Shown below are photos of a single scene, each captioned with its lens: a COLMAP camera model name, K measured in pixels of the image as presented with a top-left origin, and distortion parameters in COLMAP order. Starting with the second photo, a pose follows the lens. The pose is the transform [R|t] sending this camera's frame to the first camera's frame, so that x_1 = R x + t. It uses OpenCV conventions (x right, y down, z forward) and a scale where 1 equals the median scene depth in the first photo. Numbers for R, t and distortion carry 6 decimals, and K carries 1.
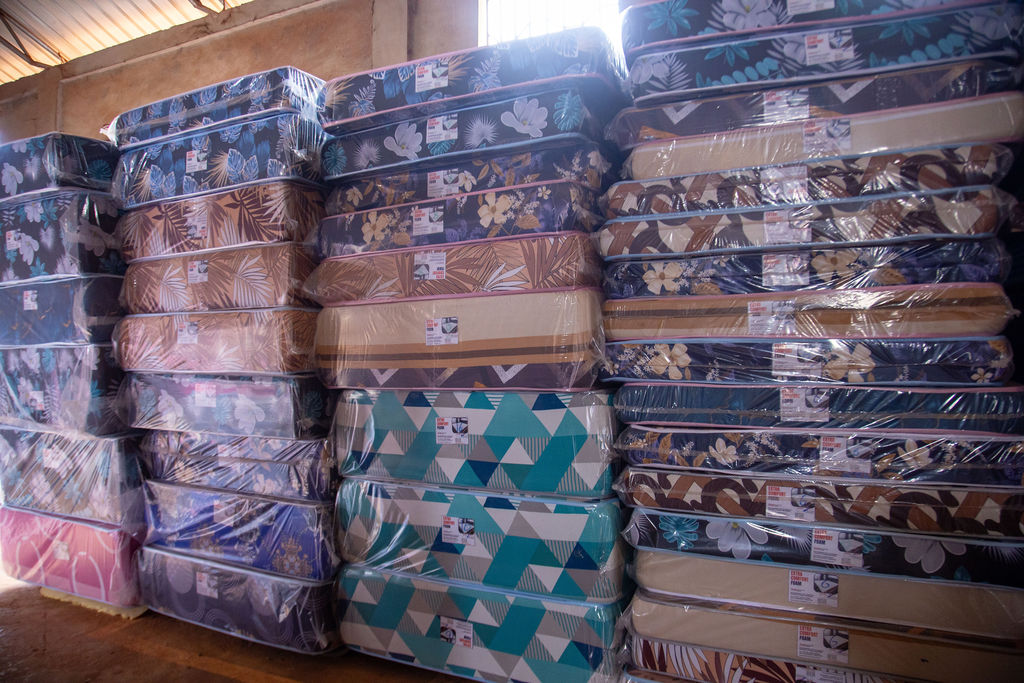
lens RADIAL K [[682.6, 0, 512.7], [0, 682.6, 366.8], [0, 0, 1]] dist [-0.117628, 0.050110]
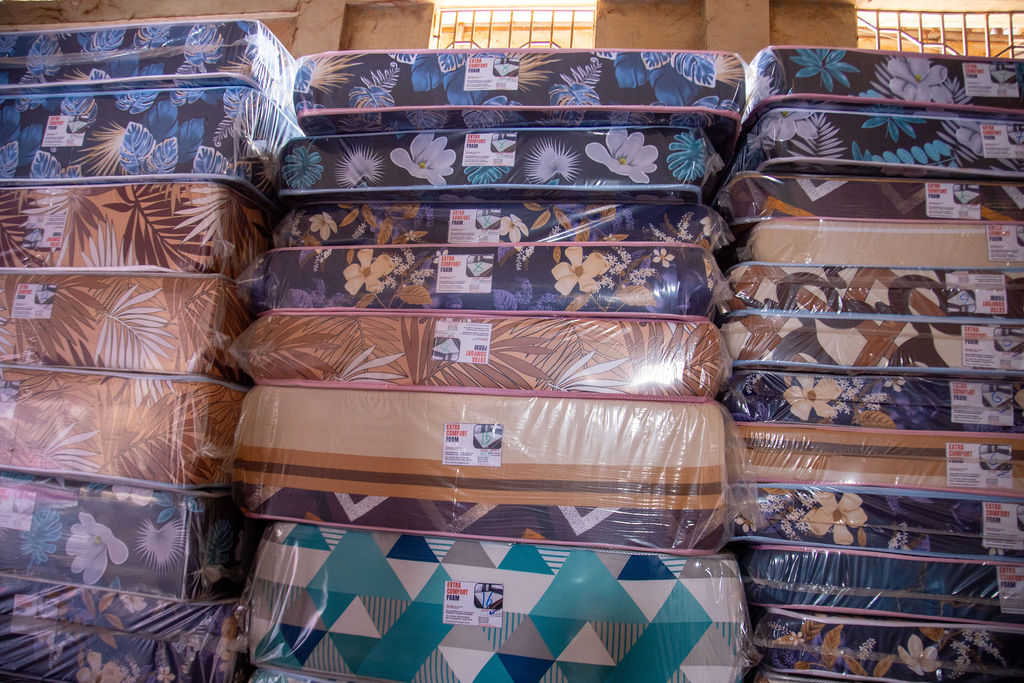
lens RADIAL K [[682.6, 0, 512.7], [0, 682.6, 366.8], [0, 0, 1]] dist [-0.117628, 0.050110]
pose [[0.951523, 0.122523, 0.282122, -0.256240], [-0.074042, 0.981506, -0.176535, -0.013513], [-0.298534, 0.147088, 0.942997, 0.376176]]
